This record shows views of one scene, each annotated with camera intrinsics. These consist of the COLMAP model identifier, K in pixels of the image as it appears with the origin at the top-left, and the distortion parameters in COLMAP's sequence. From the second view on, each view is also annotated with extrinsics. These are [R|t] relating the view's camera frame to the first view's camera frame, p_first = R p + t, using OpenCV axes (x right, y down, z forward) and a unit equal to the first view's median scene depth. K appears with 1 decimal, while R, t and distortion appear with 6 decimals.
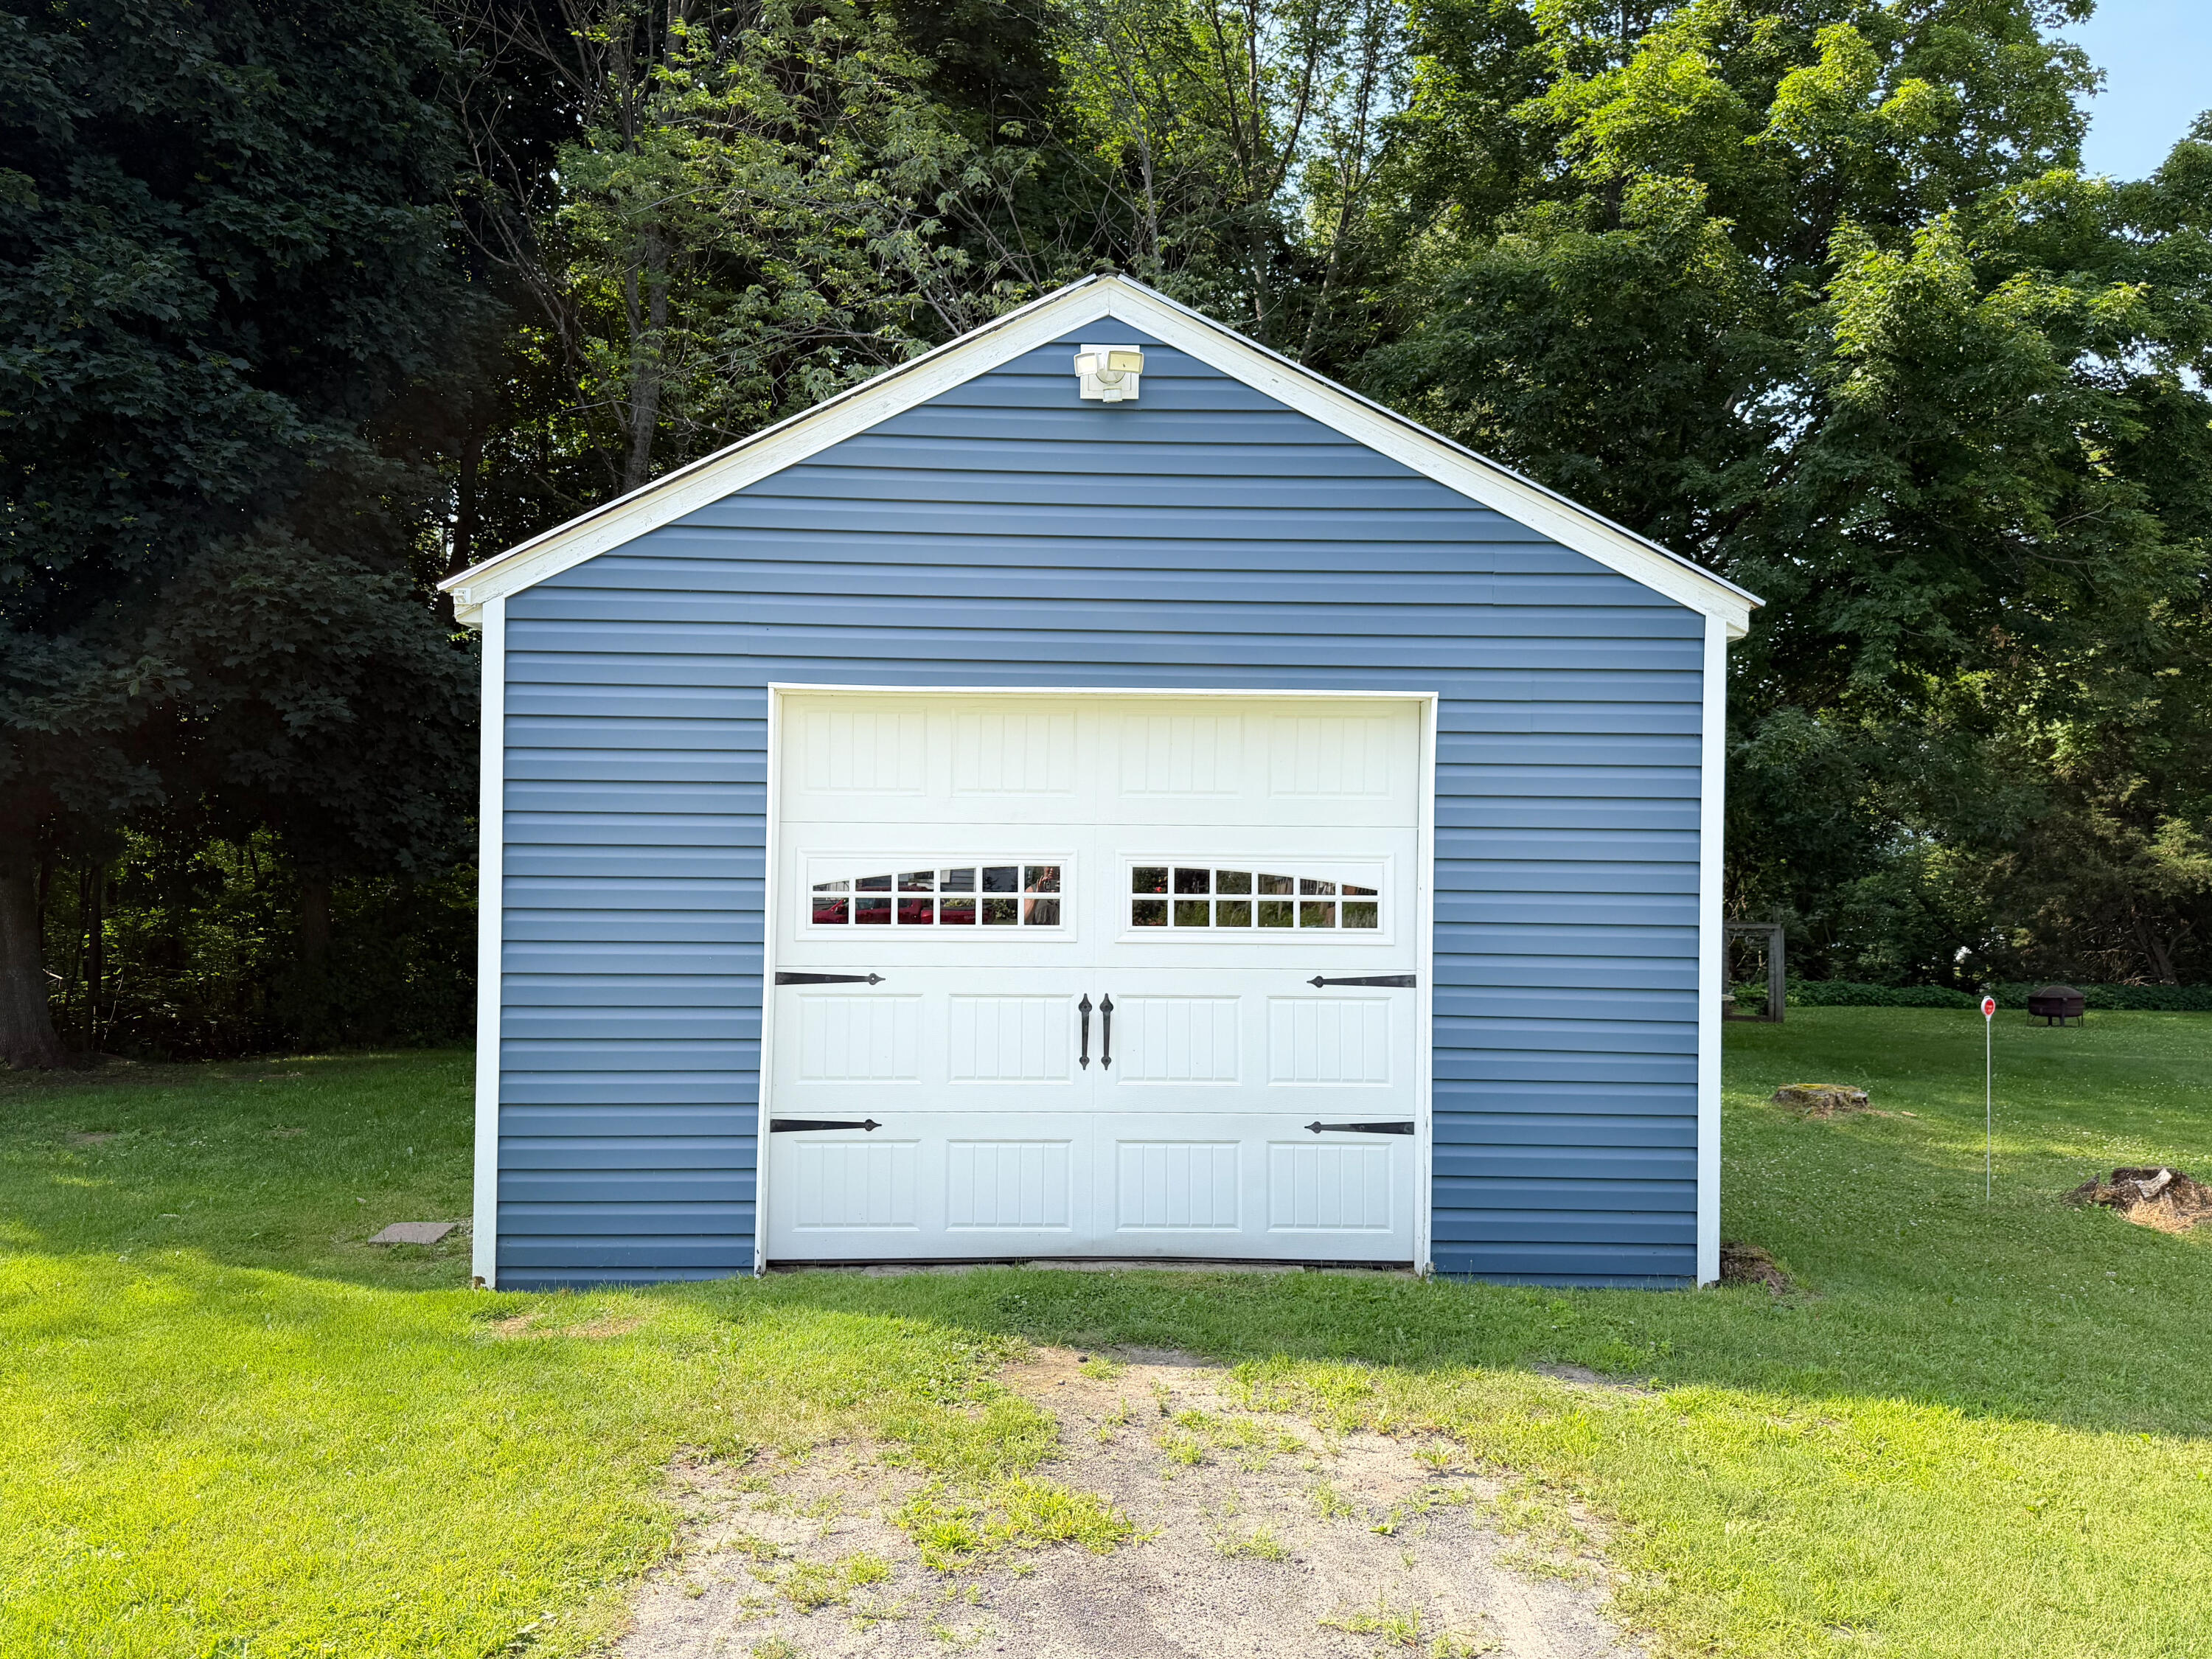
lens RADIAL K [[1575.9, 0, 1105.8], [0, 1575.9, 835.7], [0, 0, 1]] dist [0.002317, 0.001024]
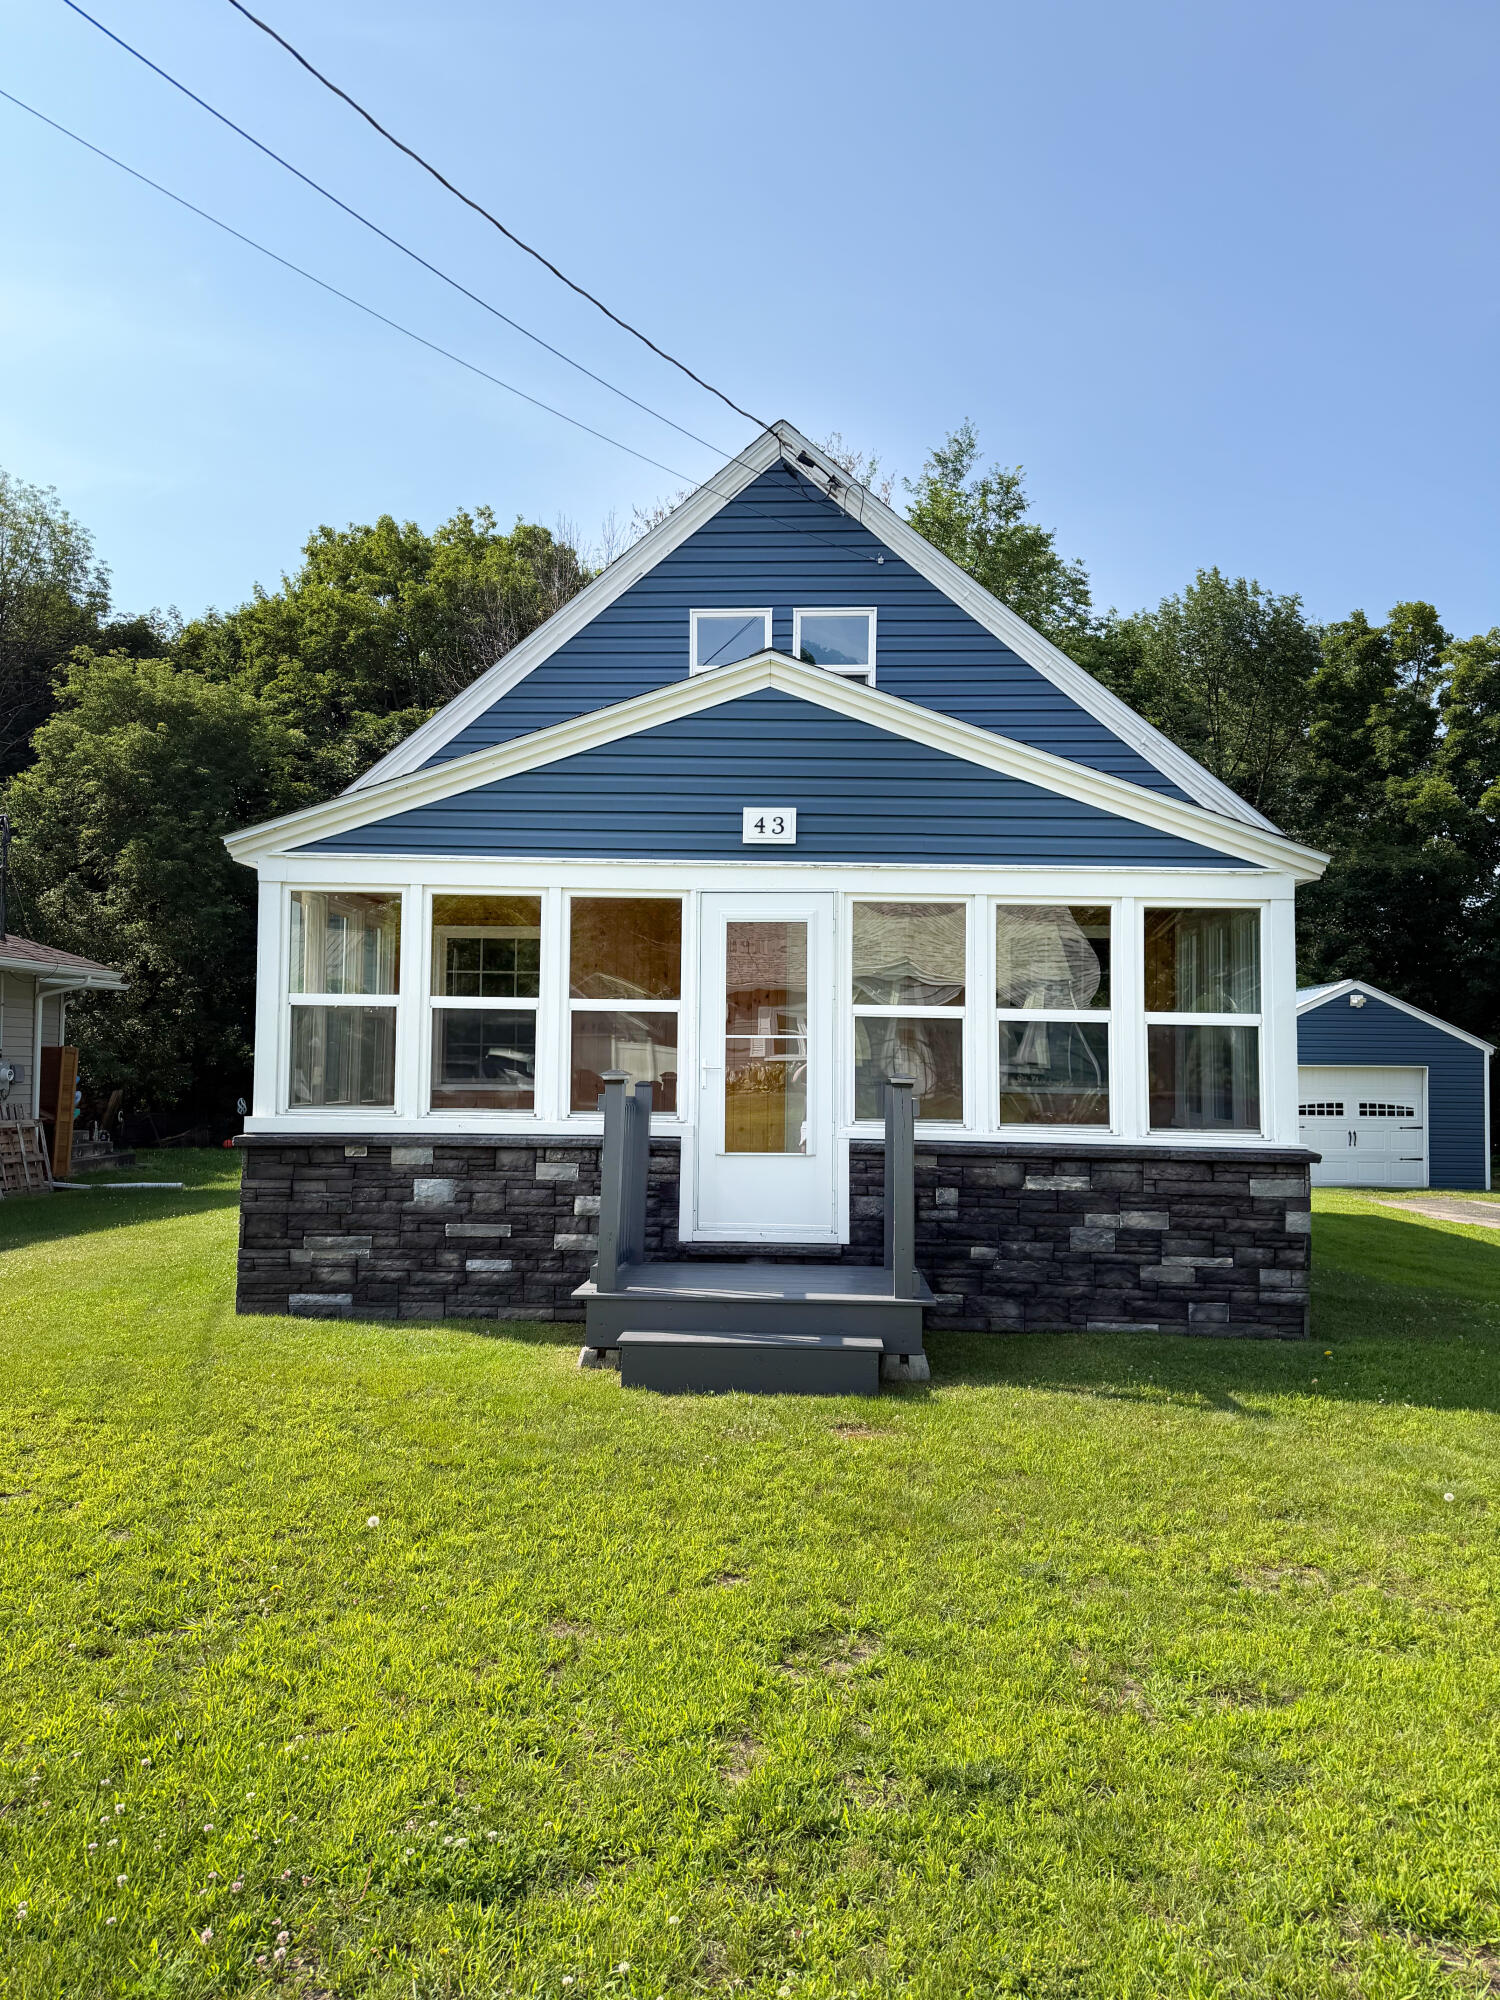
lens RADIAL K [[1424.9, 0, 748.7], [0, 1424.9, 997.0], [0, 0, 1]] dist [0.002317, 0.001024]
pose [[0.998577, 0.002585, -0.053260, -1.570469], [-0.005393, 0.998598, -0.052653, -0.062140], [0.053049, 0.052866, 0.997192, -3.336649]]
